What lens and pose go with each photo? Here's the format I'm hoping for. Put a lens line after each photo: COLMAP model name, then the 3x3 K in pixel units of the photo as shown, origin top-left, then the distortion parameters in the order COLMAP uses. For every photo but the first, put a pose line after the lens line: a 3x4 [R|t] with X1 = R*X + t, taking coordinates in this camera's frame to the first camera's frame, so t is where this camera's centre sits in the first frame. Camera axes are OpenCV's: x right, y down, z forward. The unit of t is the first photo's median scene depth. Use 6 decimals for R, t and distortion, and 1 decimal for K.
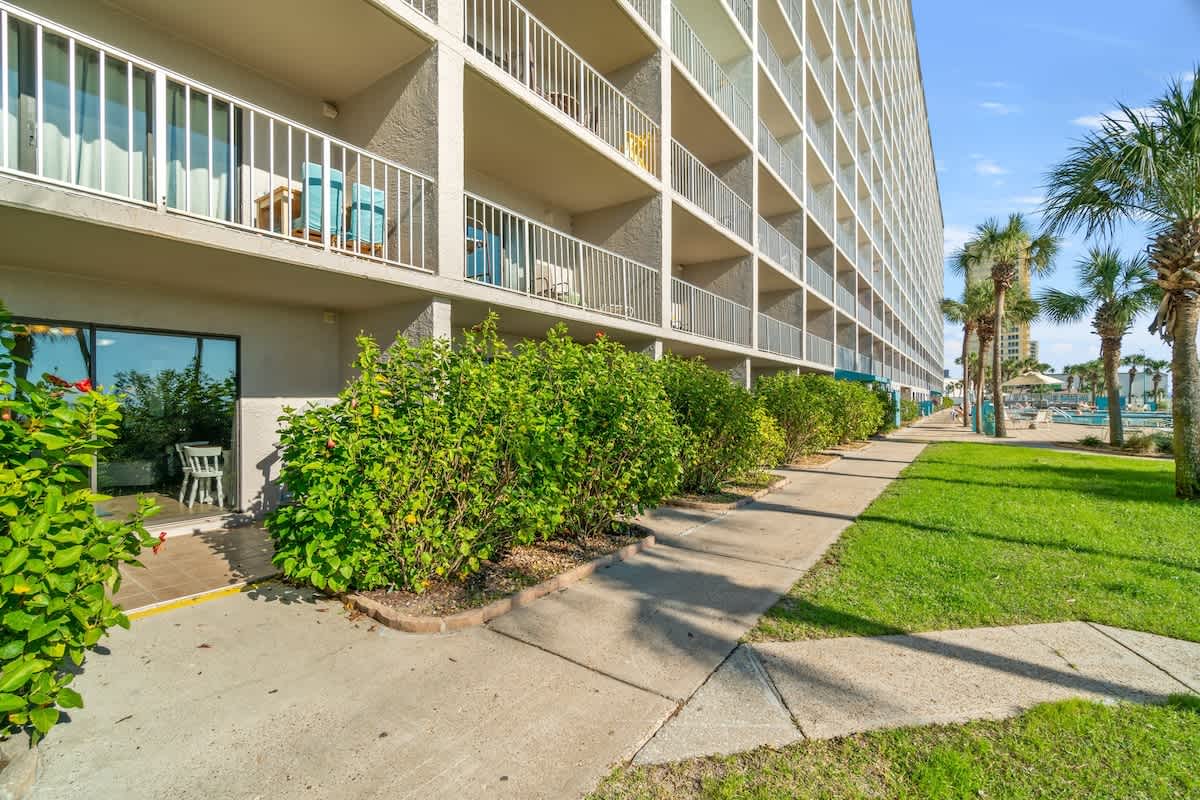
lens RADIAL K [[519.7, 0, 599.0], [0, 519.7, 402.8], [0, 0, 1]] dist [0.000806, 0.000060]
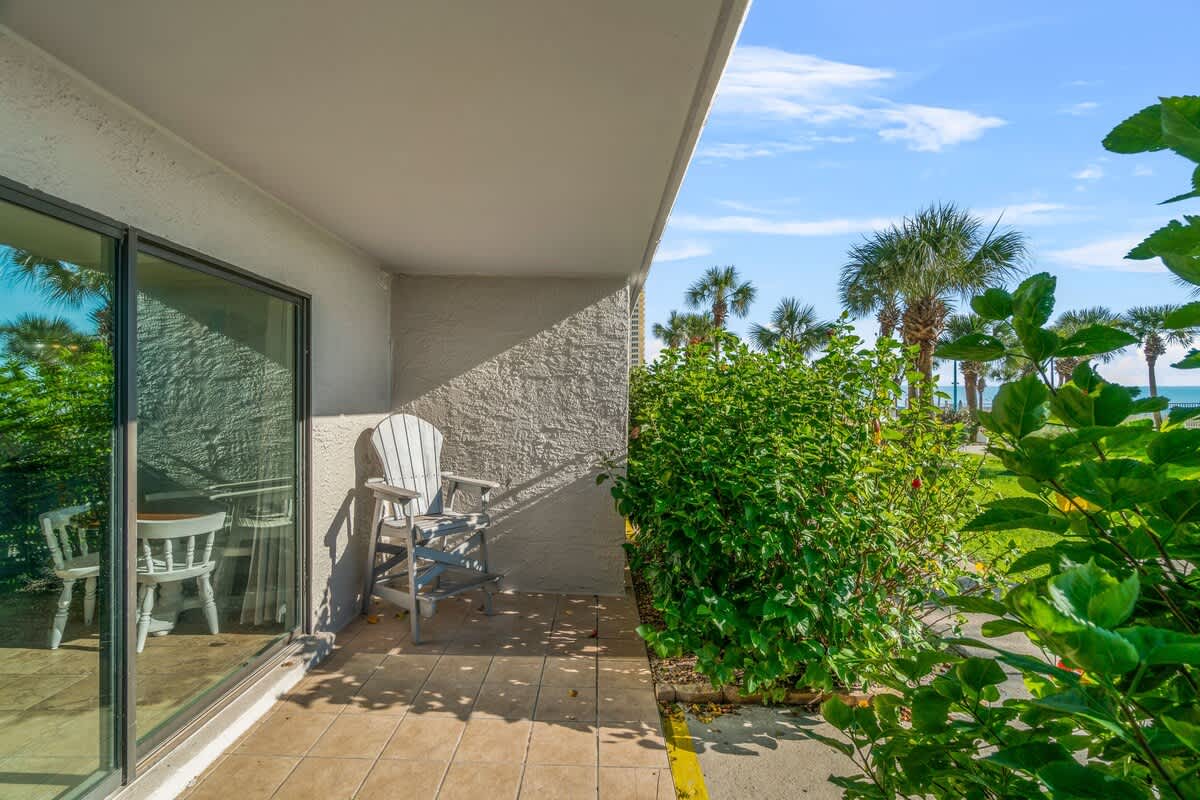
lens RADIAL K [[519.7, 0, 599.0], [0, 519.7, 402.8], [0, 0, 1]] dist [0.000806, 0.000060]
pose [[0.797949, 0.002616, 0.602720, -0.785007], [0.001775, 0.999976, -0.006691, -0.018410], [-0.602723, 0.006409, 0.797925, 0.416756]]
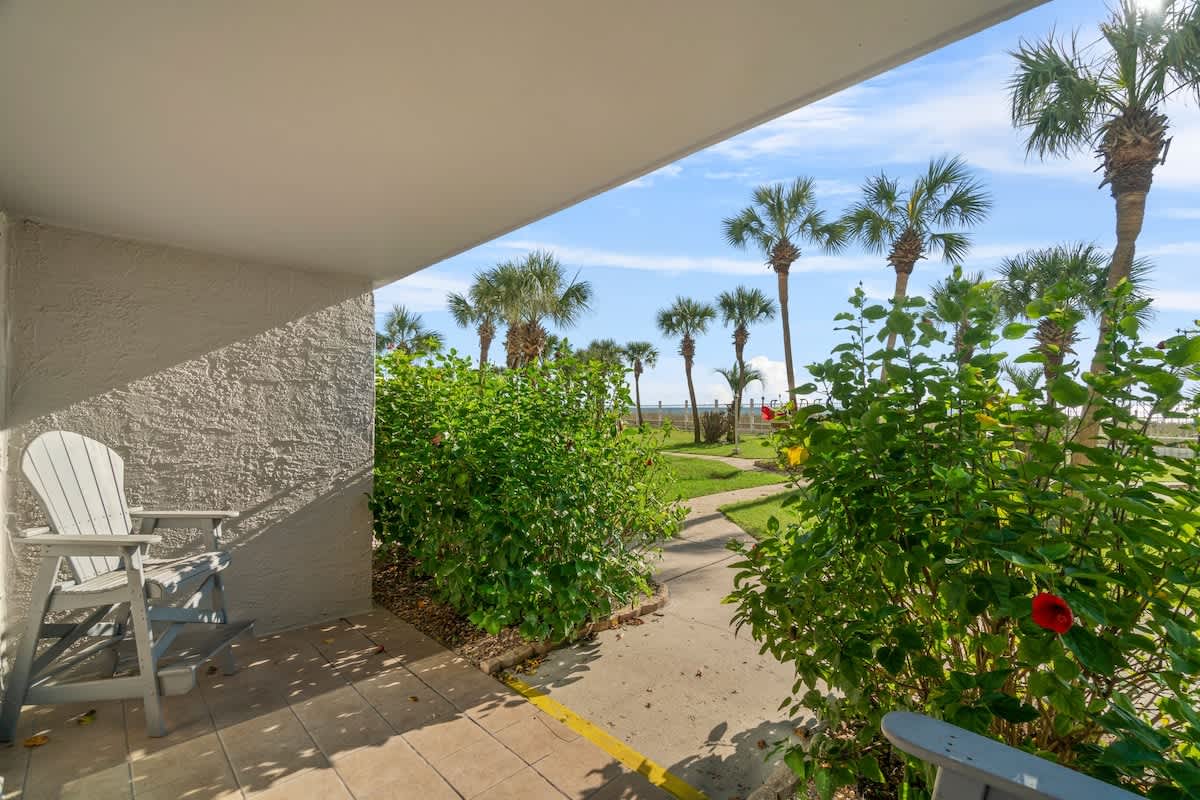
lens RADIAL K [[517.6, 0, 600.6], [0, 517.6, 408.4], [0, 0, 1]] dist [0.000533, 0.000184]
pose [[0.144110, -0.005124, 0.989548, -0.965939], [0.009778, 0.999945, 0.003754, -0.026210], [-0.989513, 0.009135, 0.144153, 0.569501]]
